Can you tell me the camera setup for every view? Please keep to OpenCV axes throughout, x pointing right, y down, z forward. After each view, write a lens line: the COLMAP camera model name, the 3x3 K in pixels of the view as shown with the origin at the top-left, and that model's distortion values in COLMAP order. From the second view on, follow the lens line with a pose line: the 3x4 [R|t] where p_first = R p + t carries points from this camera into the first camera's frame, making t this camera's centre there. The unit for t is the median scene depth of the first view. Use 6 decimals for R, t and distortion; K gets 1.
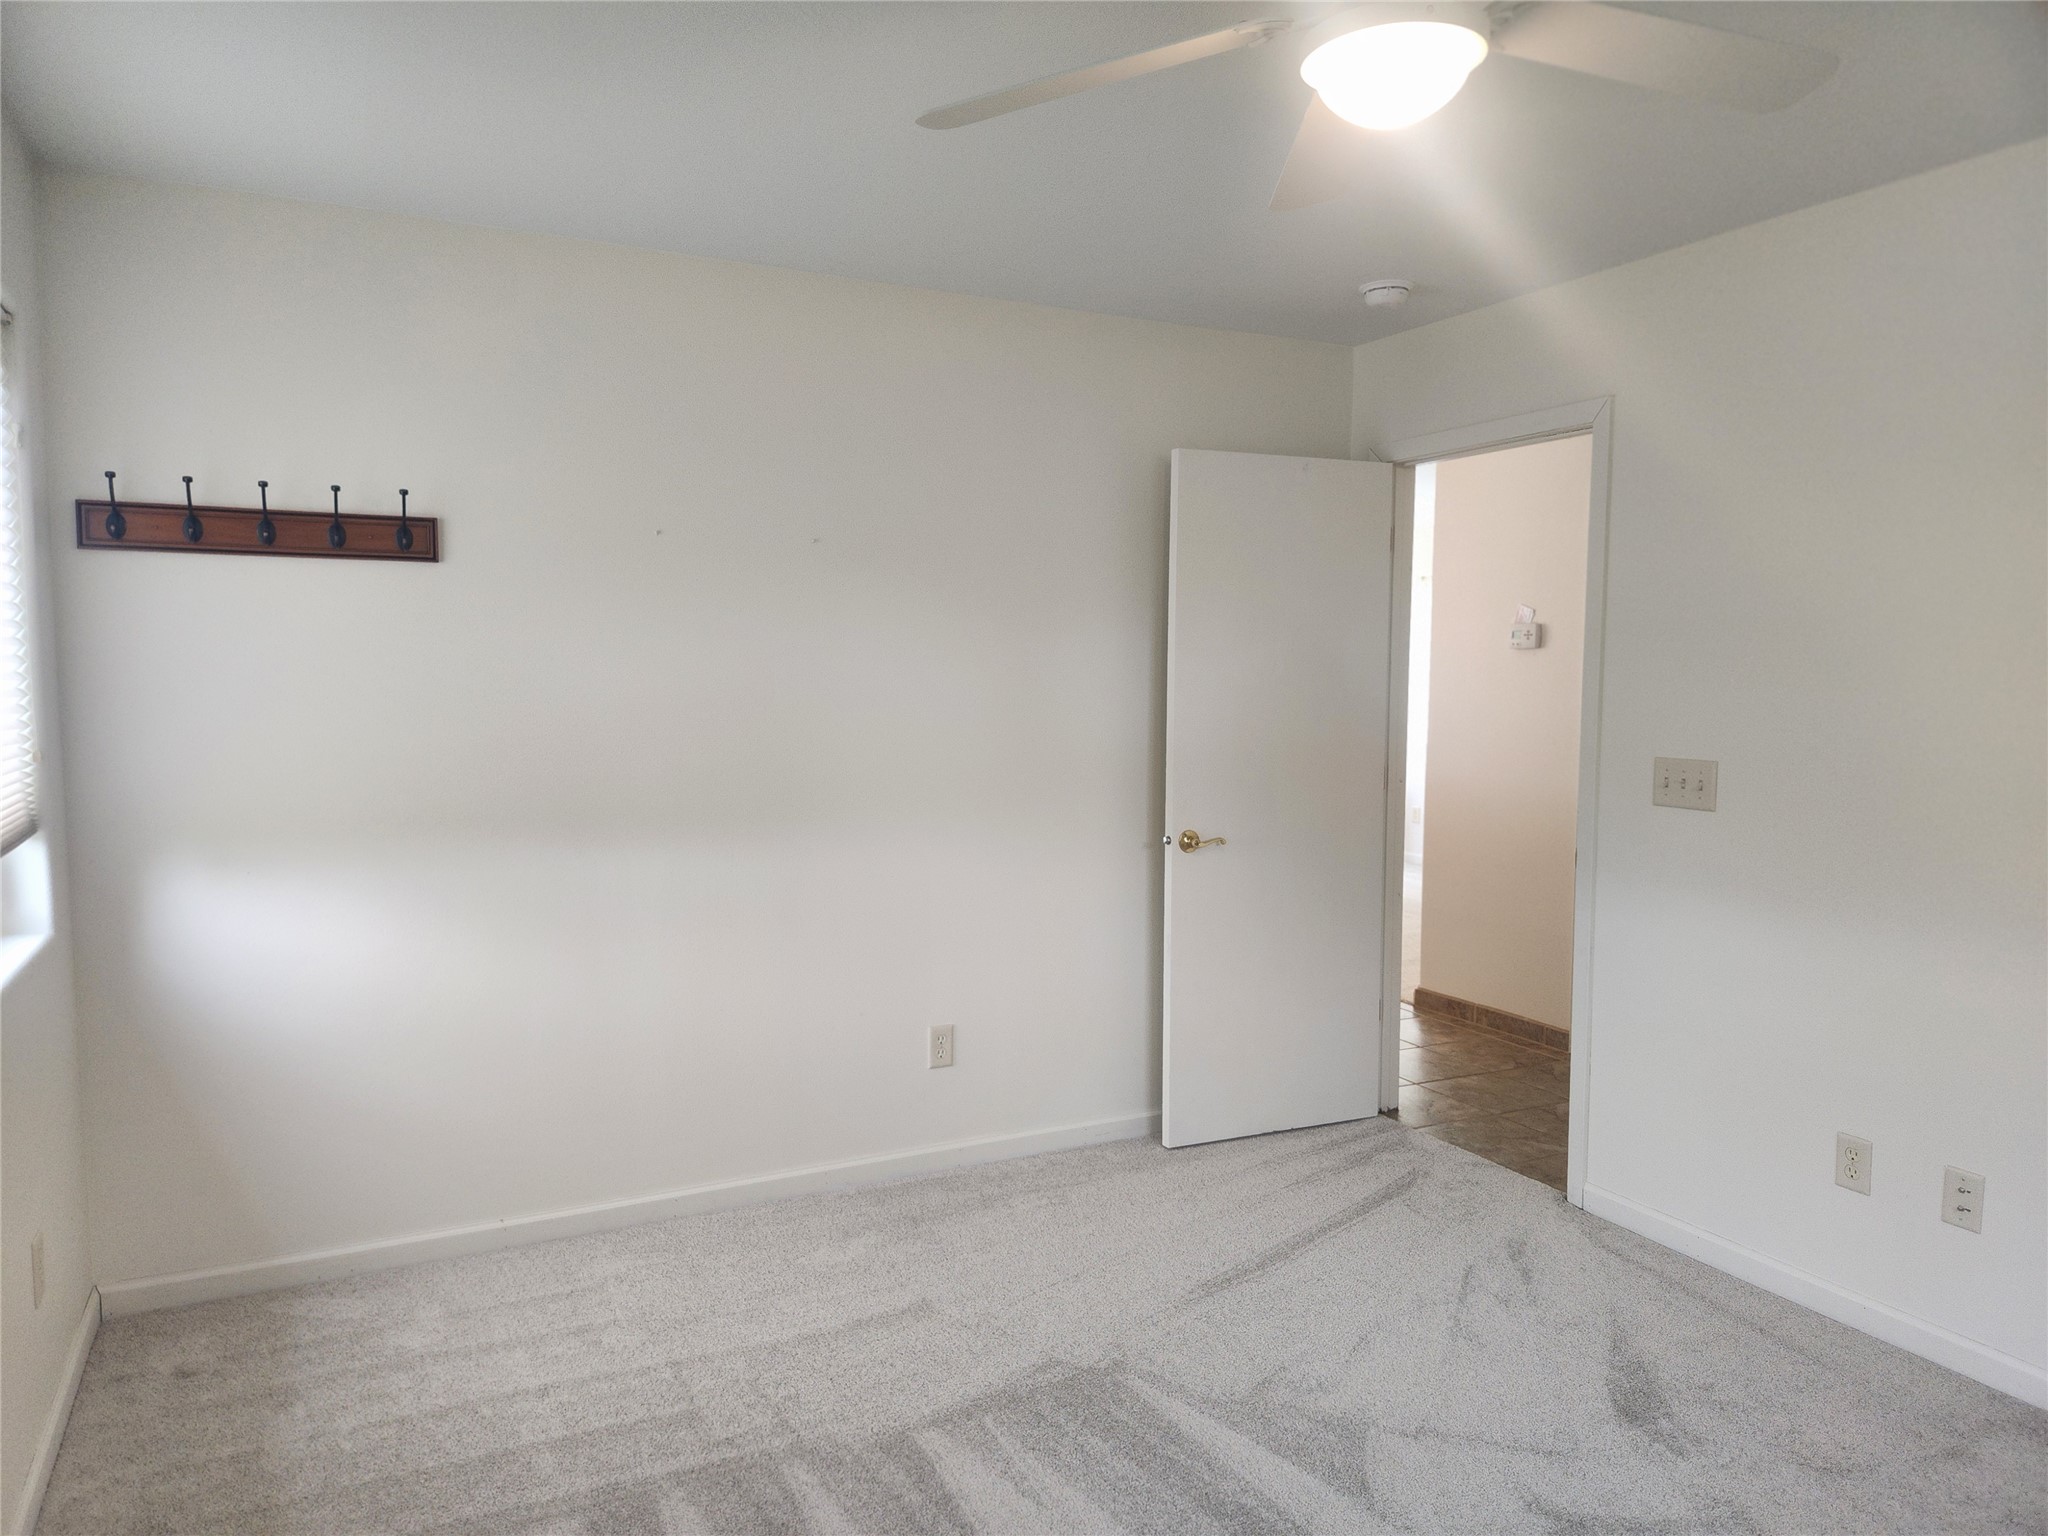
lens RADIAL K [[1374.9, 0, 1029.4], [0, 1374.9, 761.1], [0, 0, 1]] dist [0.087984, -0.082212]
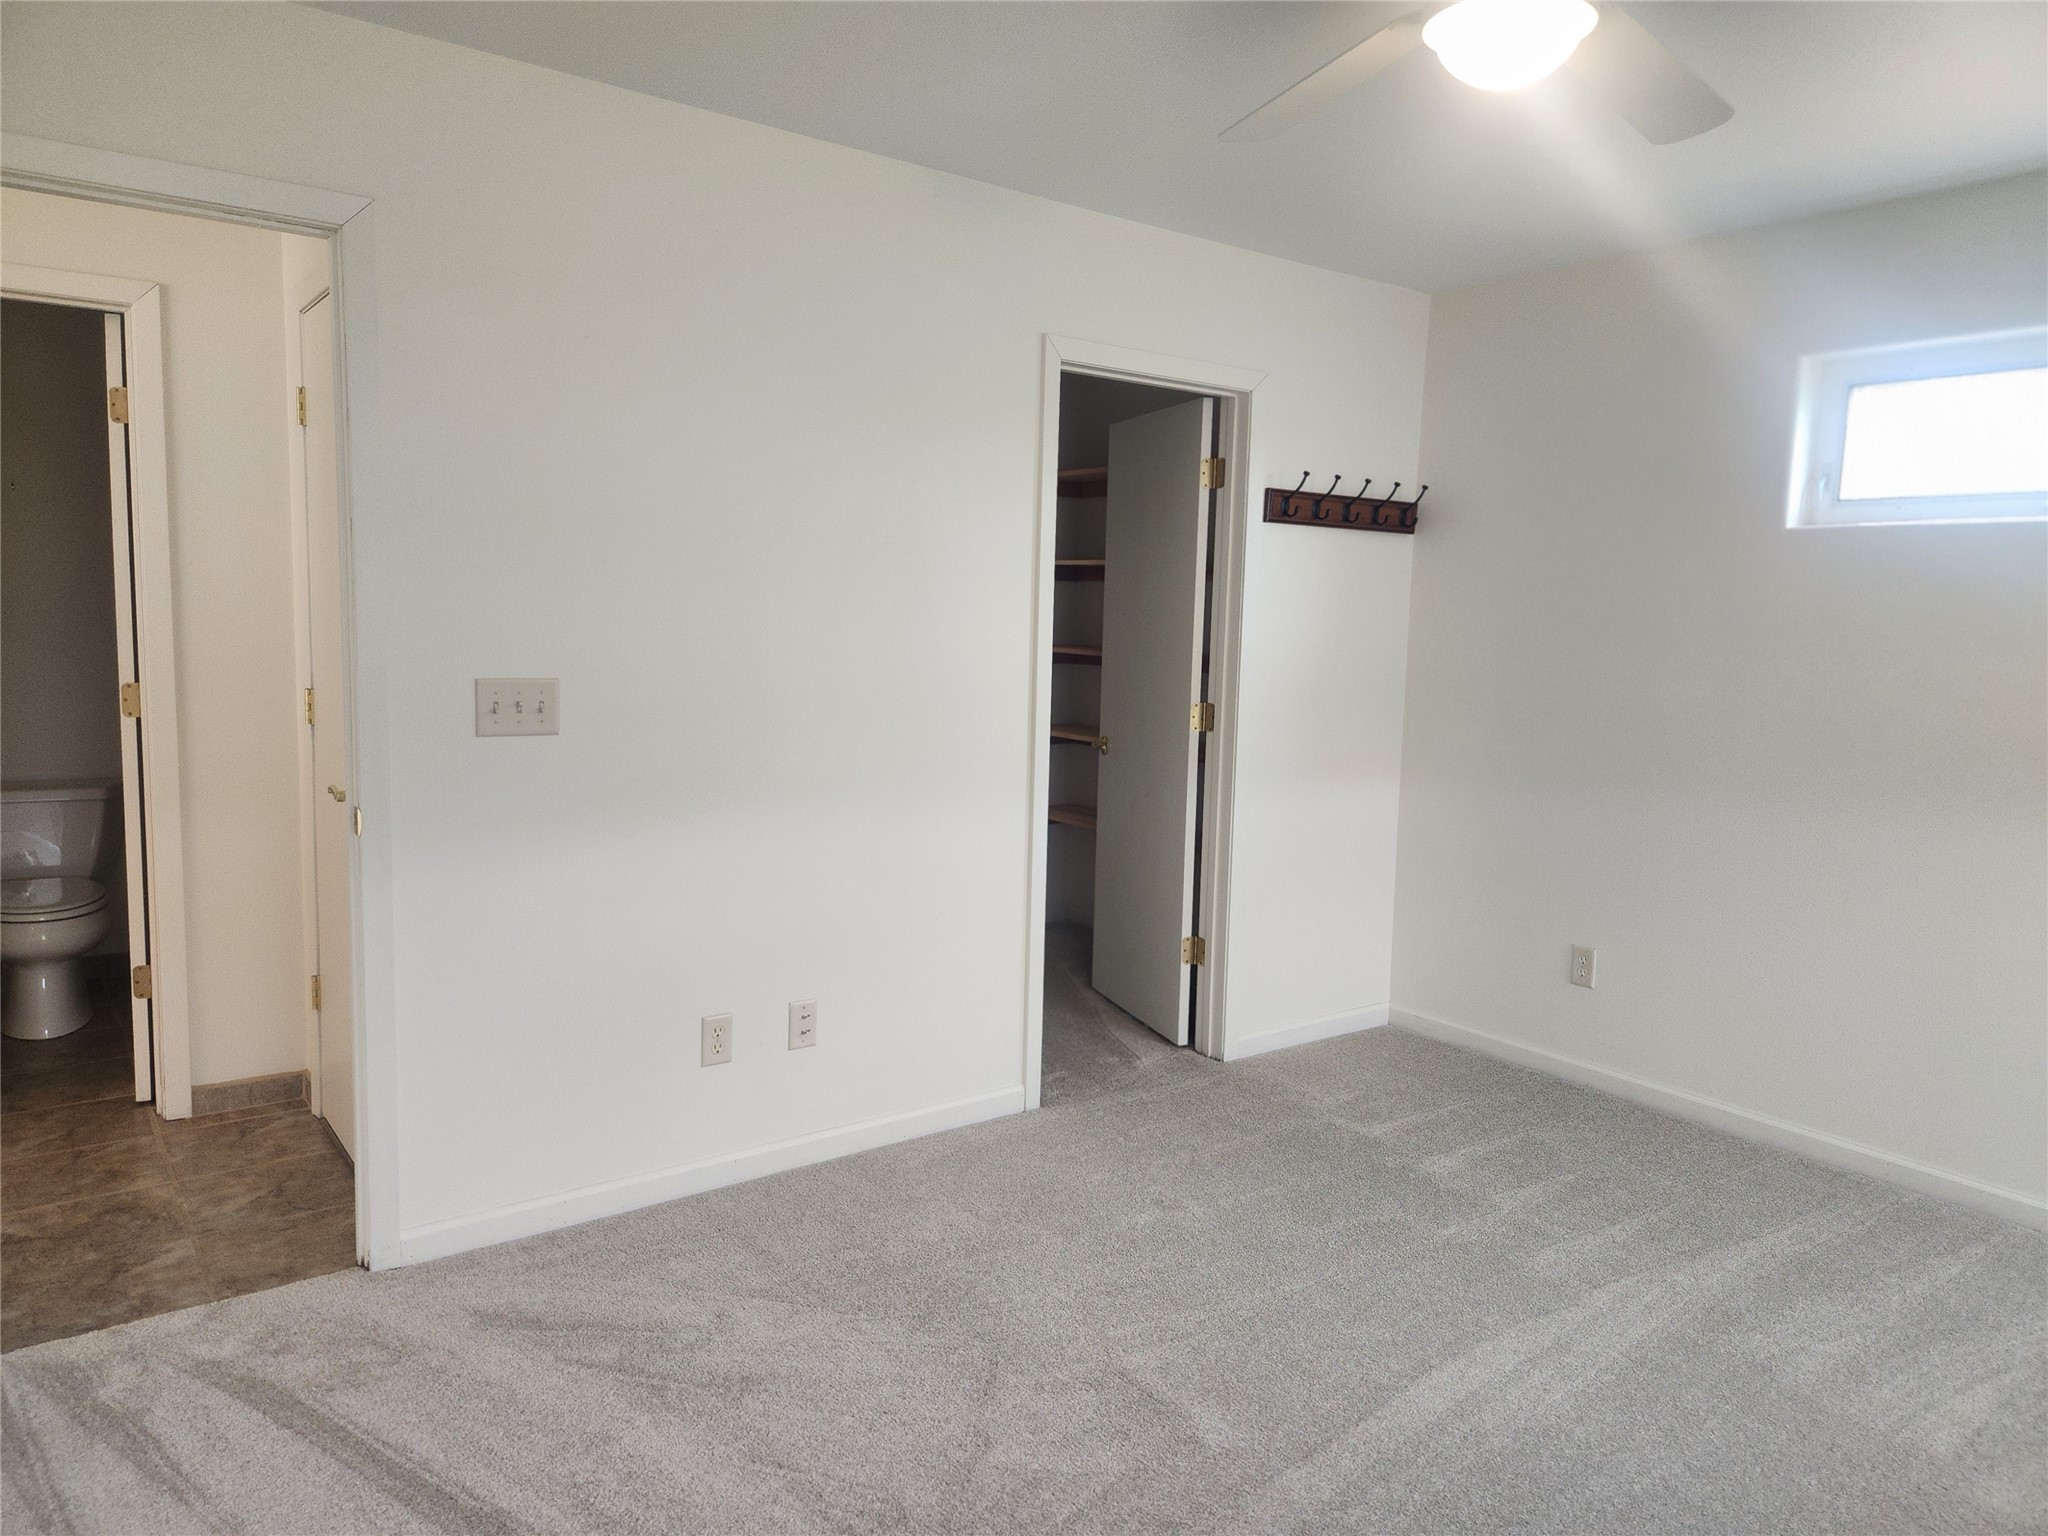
lens RADIAL K [[1374.9, 0, 1029.4], [0, 1374.9, 761.1], [0, 0, 1]] dist [0.087984, -0.082212]
pose [[-0.164844, -0.118170, 0.979215, -0.419281], [0.039826, 0.991190, 0.126320, -0.045650], [-0.985515, 0.059822, -0.158685, 0.817088]]
